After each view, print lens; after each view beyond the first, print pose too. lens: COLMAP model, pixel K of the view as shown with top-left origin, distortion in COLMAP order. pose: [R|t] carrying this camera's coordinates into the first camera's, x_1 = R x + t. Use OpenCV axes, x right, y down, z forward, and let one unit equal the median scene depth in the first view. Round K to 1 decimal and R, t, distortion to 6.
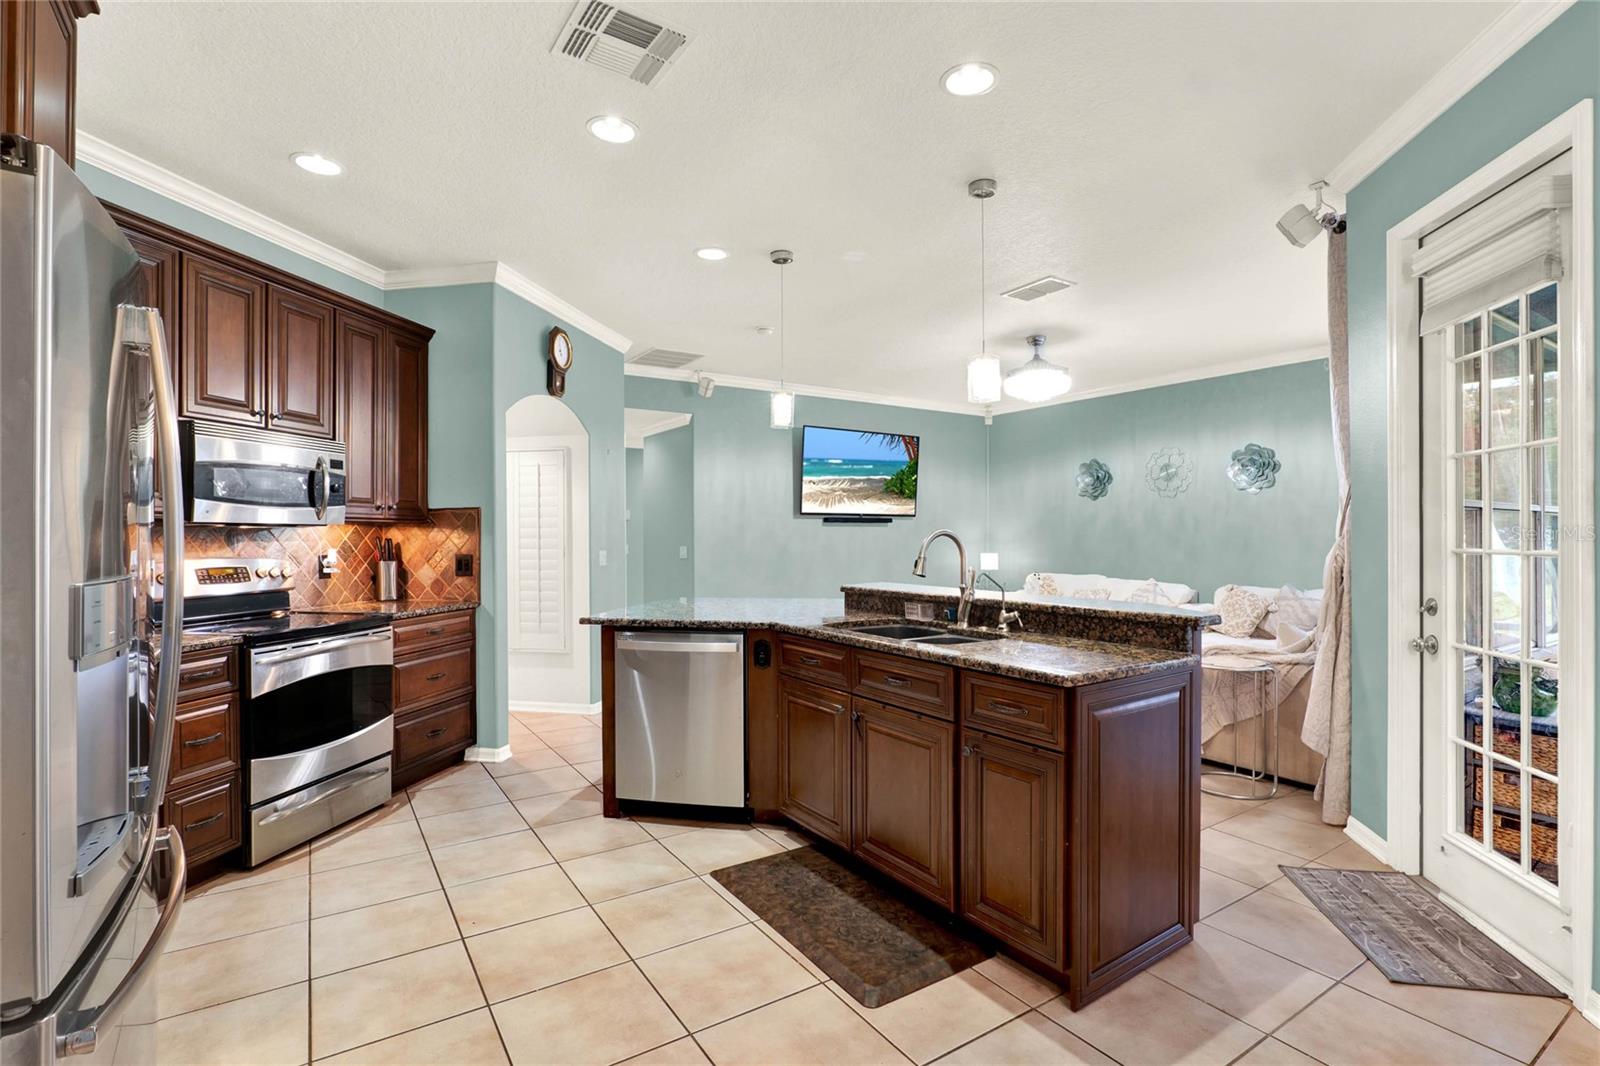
lens RADIAL K [[771.5, 0, 801.7], [0, 771.5, 538.3], [0, 0, 1]] dist [-0.023048, 0.005691]
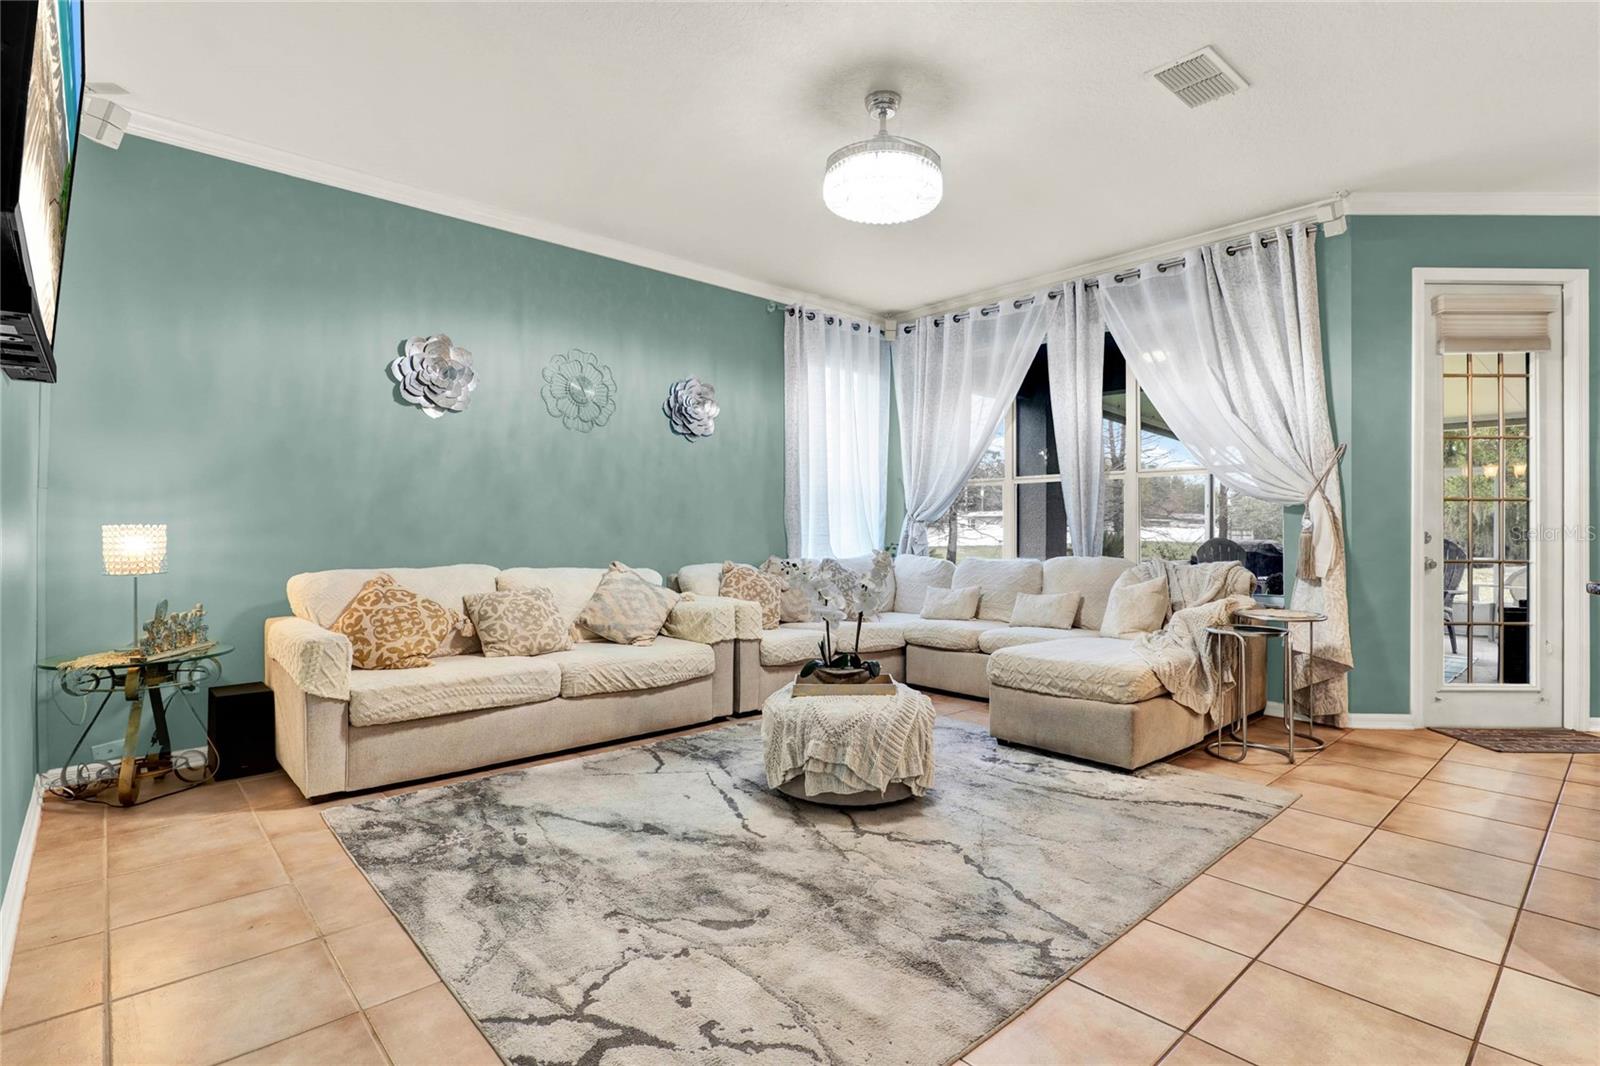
lens RADIAL K [[786.4, 0, 798.5], [0, 786.4, 525.6], [0, 0, 1]] dist [-0.014449, -0.001090]
pose [[-0.149782, 0.008295, 0.988684, -0.369817], [0.000873, 0.999966, -0.008258, 0.060846], [-0.988719, -0.000374, -0.149784, 1.941587]]
